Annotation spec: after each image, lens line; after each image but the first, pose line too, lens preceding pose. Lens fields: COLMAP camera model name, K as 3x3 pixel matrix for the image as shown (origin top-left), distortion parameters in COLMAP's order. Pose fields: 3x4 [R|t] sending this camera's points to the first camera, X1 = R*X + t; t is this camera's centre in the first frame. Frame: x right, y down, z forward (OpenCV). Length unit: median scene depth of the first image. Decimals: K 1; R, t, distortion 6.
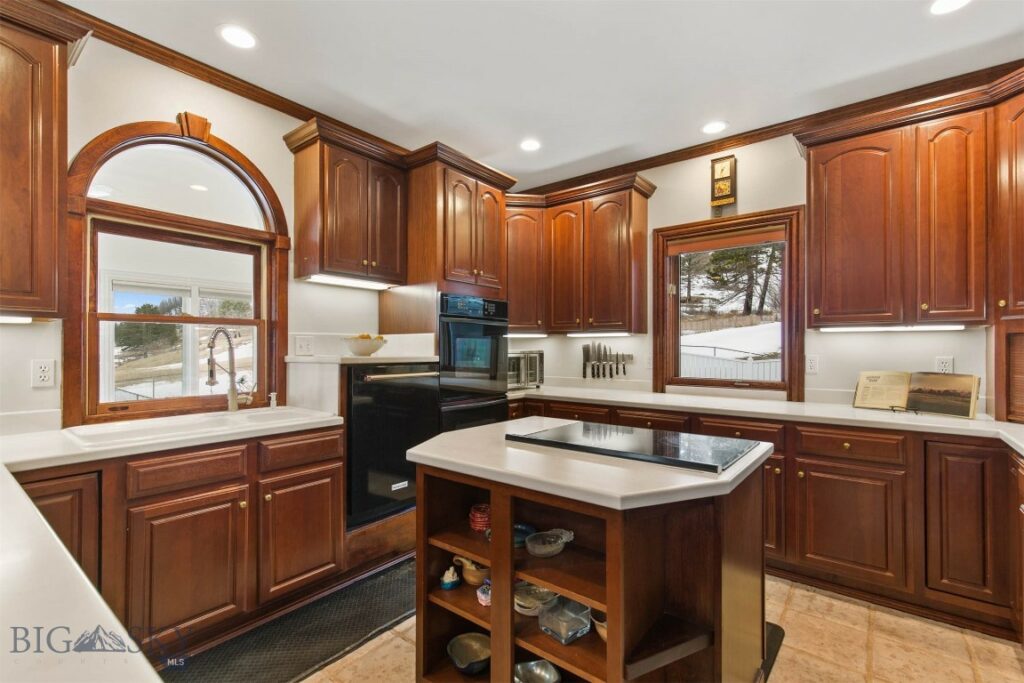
lens RADIAL K [[465.7, 0, 513.8], [0, 465.7, 344.6], [0, 0, 1]] dist [0.006437, -0.000583]
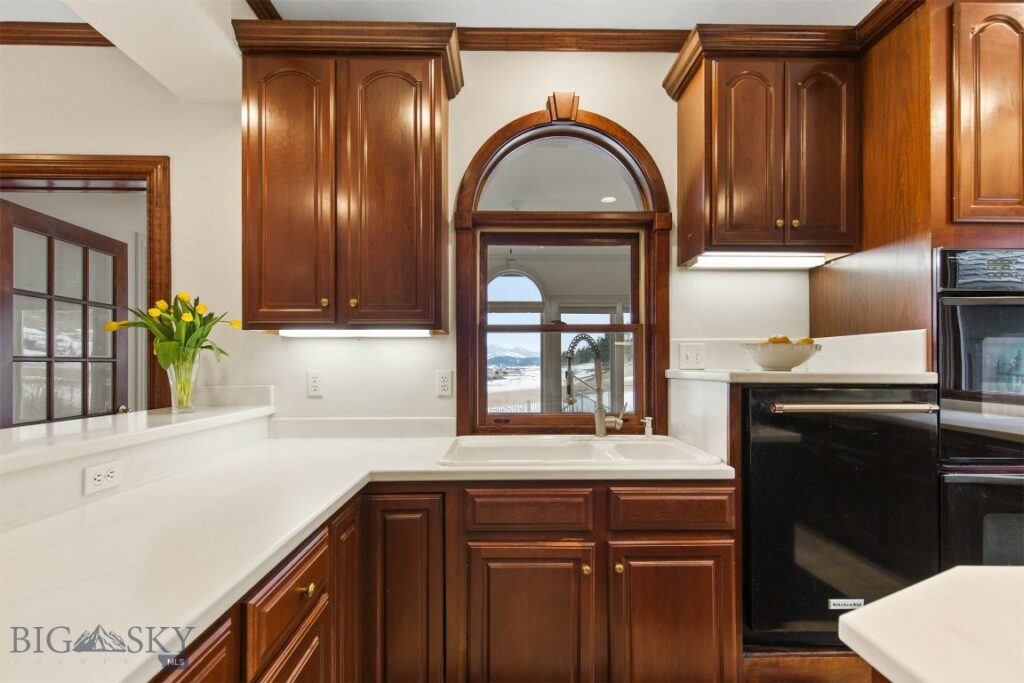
lens RADIAL K [[465.7, 0, 511.3], [0, 465.7, 359.0], [0, 0, 1]] dist [0.006437, -0.000583]
pose [[0.628369, -0.008404, -0.777870, -0.063350], [0.007113, 0.999962, -0.005058, 0.010286], [0.777883, -0.002355, 0.628405, 0.358451]]
